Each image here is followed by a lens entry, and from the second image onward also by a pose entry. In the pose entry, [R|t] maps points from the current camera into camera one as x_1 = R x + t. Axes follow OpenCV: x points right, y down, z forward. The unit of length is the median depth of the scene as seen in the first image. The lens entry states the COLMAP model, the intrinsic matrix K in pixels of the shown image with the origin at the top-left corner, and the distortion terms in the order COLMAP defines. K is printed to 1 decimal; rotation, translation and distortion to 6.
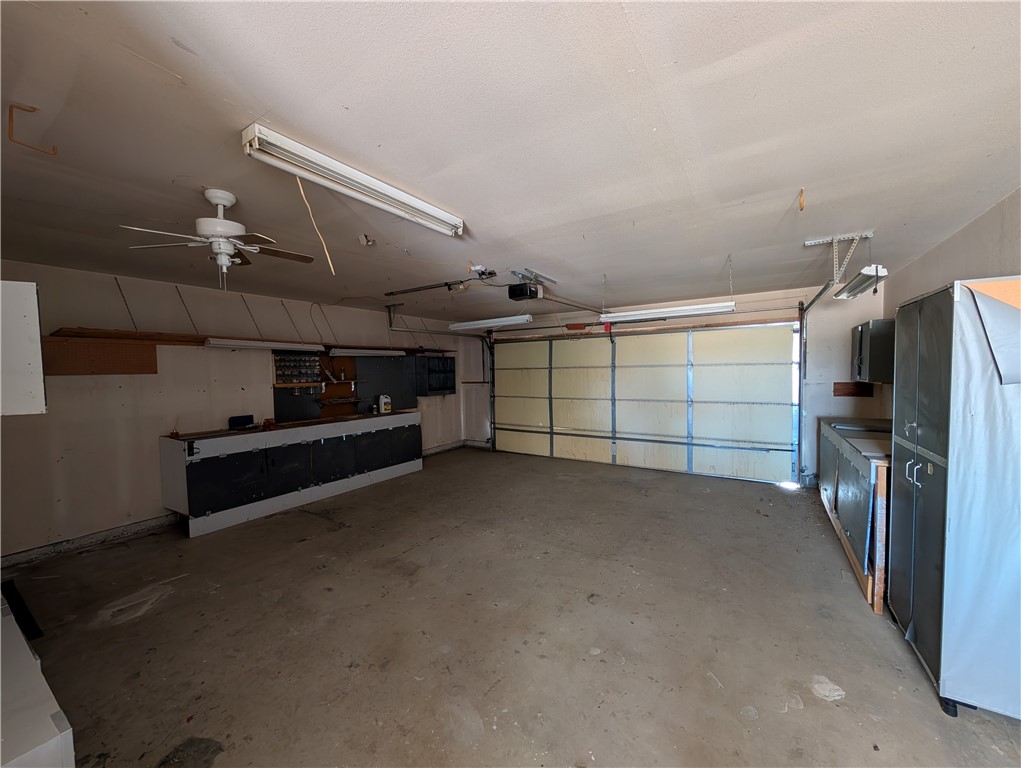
lens RADIAL K [[388.4, 0, 512.6], [0, 388.4, 385.9], [0, 0, 1]] dist [0.000866, -0.000238]
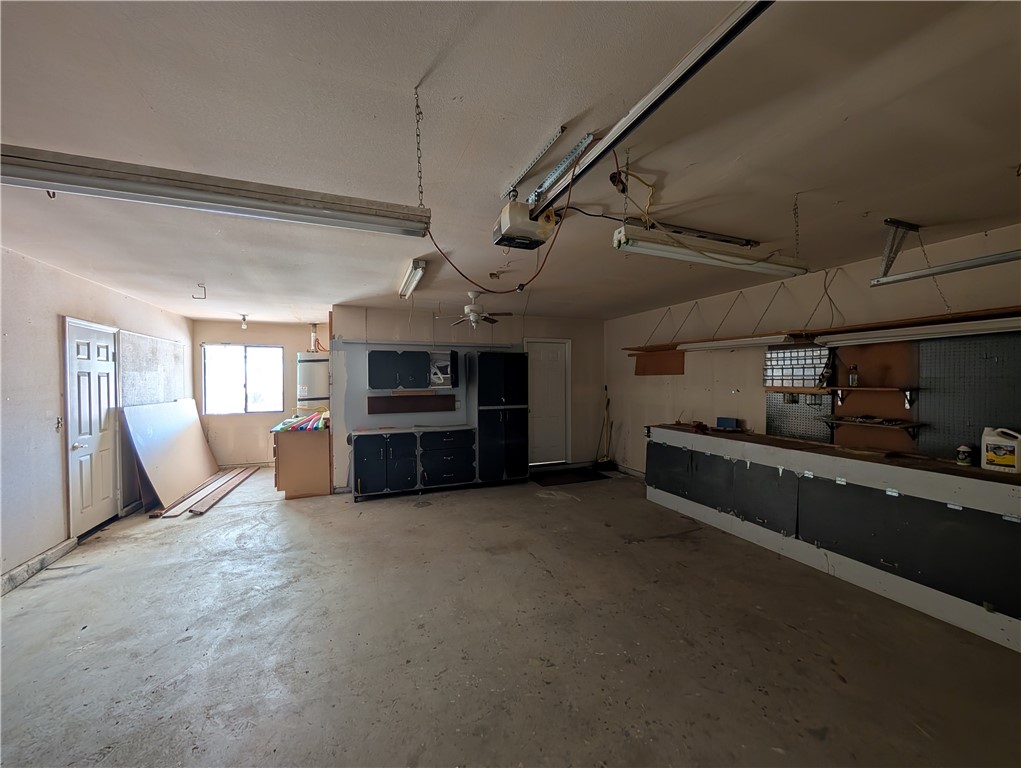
lens RADIAL K [[388.4, 0, 512.6], [0, 388.4, 385.9], [0, 0, 1]] dist [0.000866, -0.000238]
pose [[-0.575007, 0.033147, -0.817477, 0.372046], [-0.018950, 0.998371, 0.053811, -0.041138], [0.817929, 0.046433, -0.573443, 1.006511]]
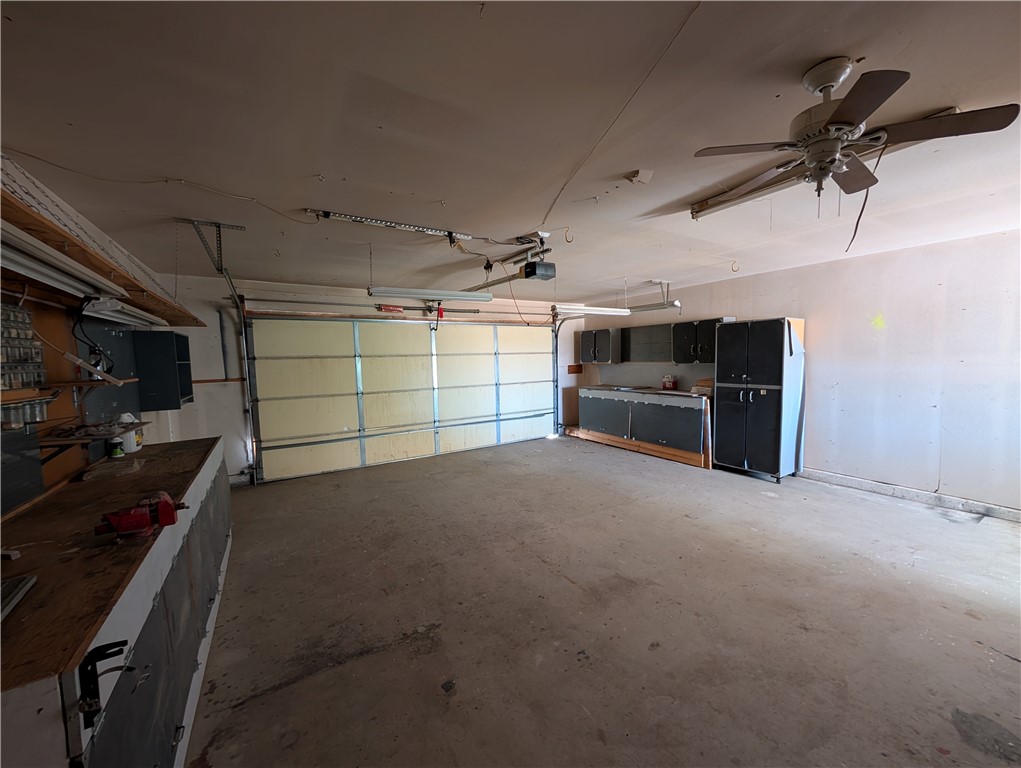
lens RADIAL K [[388.4, 0, 512.6], [0, 388.4, 385.9], [0, 0, 1]] dist [0.000866, -0.000238]
pose [[0.430912, -0.060159, 0.900387, -0.670559], [0.050804, 0.997810, 0.042354, -0.003965], [-0.900963, 0.027493, 0.433024, 0.502829]]
